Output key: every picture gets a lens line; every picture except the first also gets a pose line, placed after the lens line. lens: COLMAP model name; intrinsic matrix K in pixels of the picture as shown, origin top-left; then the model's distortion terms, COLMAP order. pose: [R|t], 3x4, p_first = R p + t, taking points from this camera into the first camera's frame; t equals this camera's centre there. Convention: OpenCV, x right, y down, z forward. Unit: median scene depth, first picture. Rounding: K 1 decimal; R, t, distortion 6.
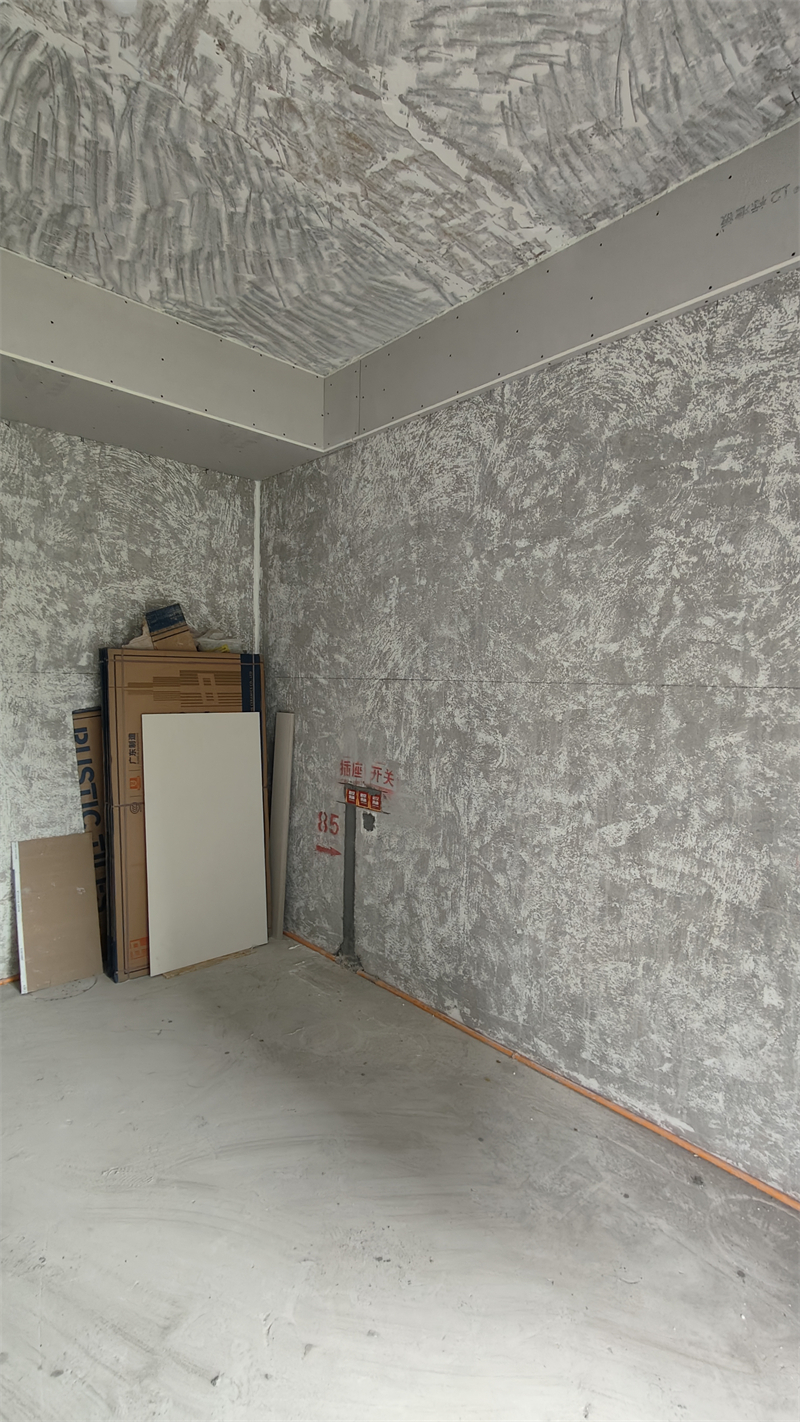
lens RADIAL K [[656.9, 0, 417.1], [0, 656.9, 709.5], [0, 0, 1]] dist [0.002931, 0.000591]
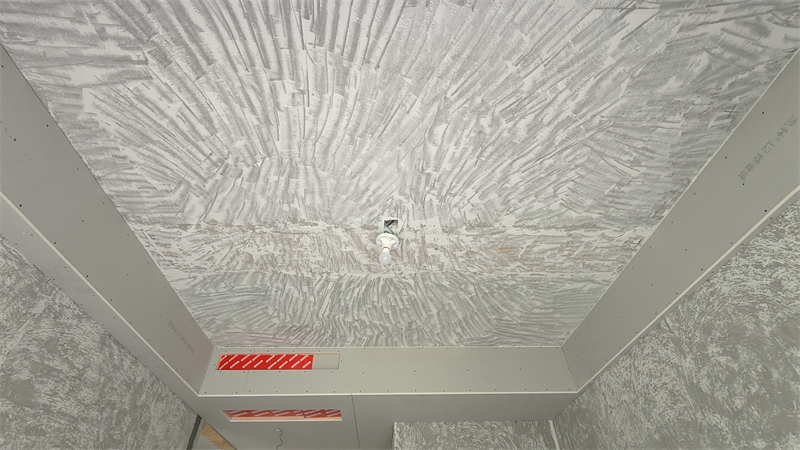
lens RADIAL K [[369.6, 0, 400.8], [0, 369.6, 215.5], [0, 0, 1]] dist [0.002931, 0.000591]
pose [[0.755254, -0.485390, -0.440441, 0.183653], [0.009424, 0.679958, -0.733191, -0.074664], [0.655365, 0.549594, 0.518115, 0.107827]]
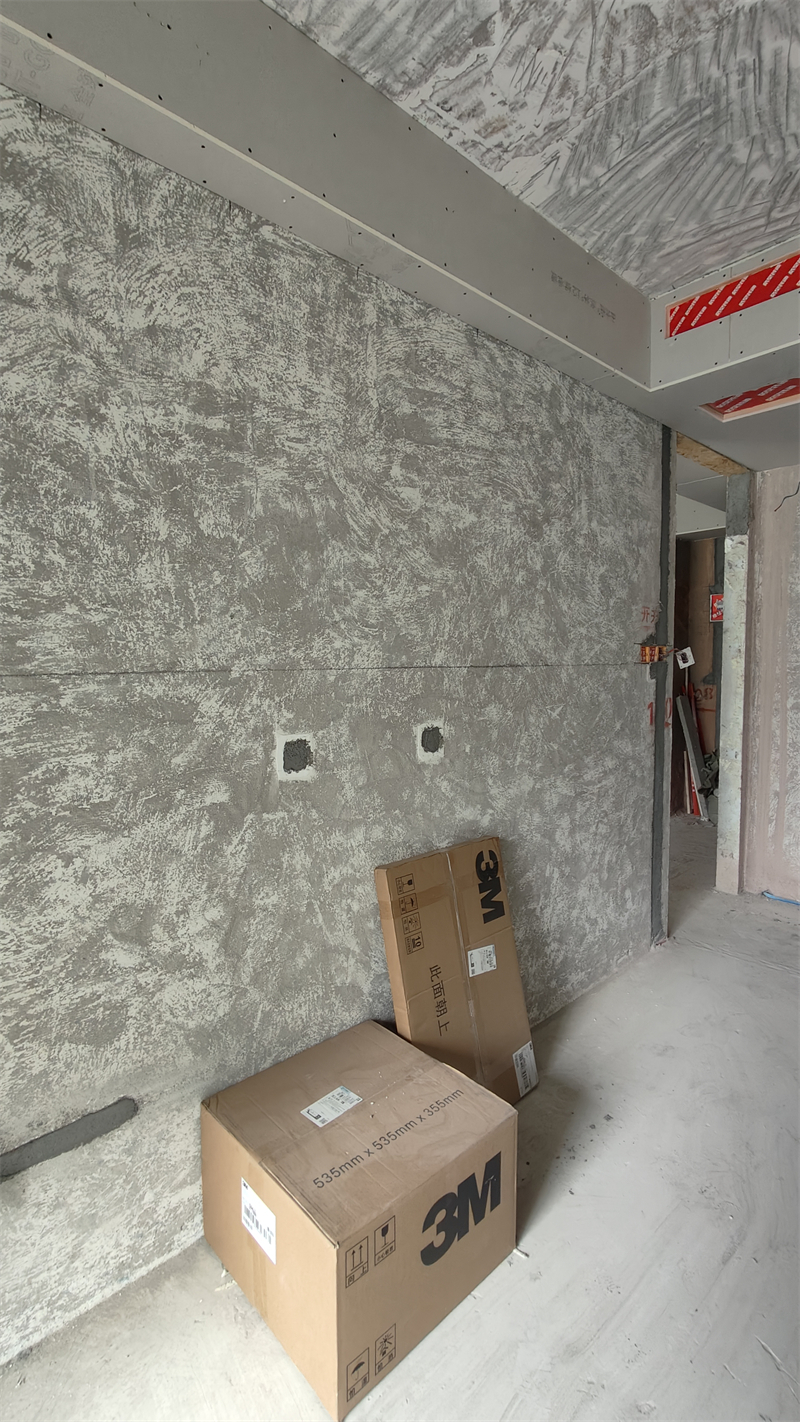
lens RADIAL K [[656.9, 0, 392.6], [0, 656.9, 715.5], [0, 0, 1]] dist [0.002931, 0.000591]
pose [[-0.020121, 0.054223, -0.998326, 0.147040], [-0.033038, 0.997947, 0.054868, -0.007185], [0.999252, 0.034087, -0.018289, 0.181914]]
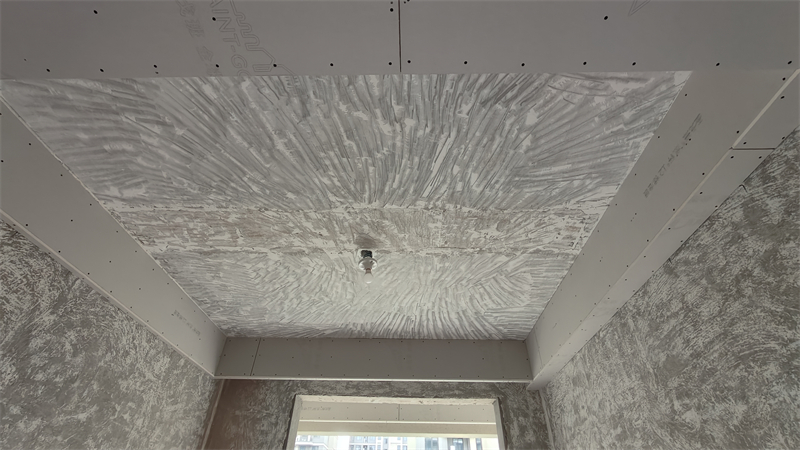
lens RADIAL K [[369.6, 0, 400.7], [0, 369.6, 215.5], [0, 0, 1]] dist [0.002931, 0.000591]
pose [[-0.712134, 0.425700, 0.558252, -0.964940], [-0.001830, 0.794053, -0.607846, -0.138435], [-0.702042, -0.433889, -0.564692, 1.160465]]
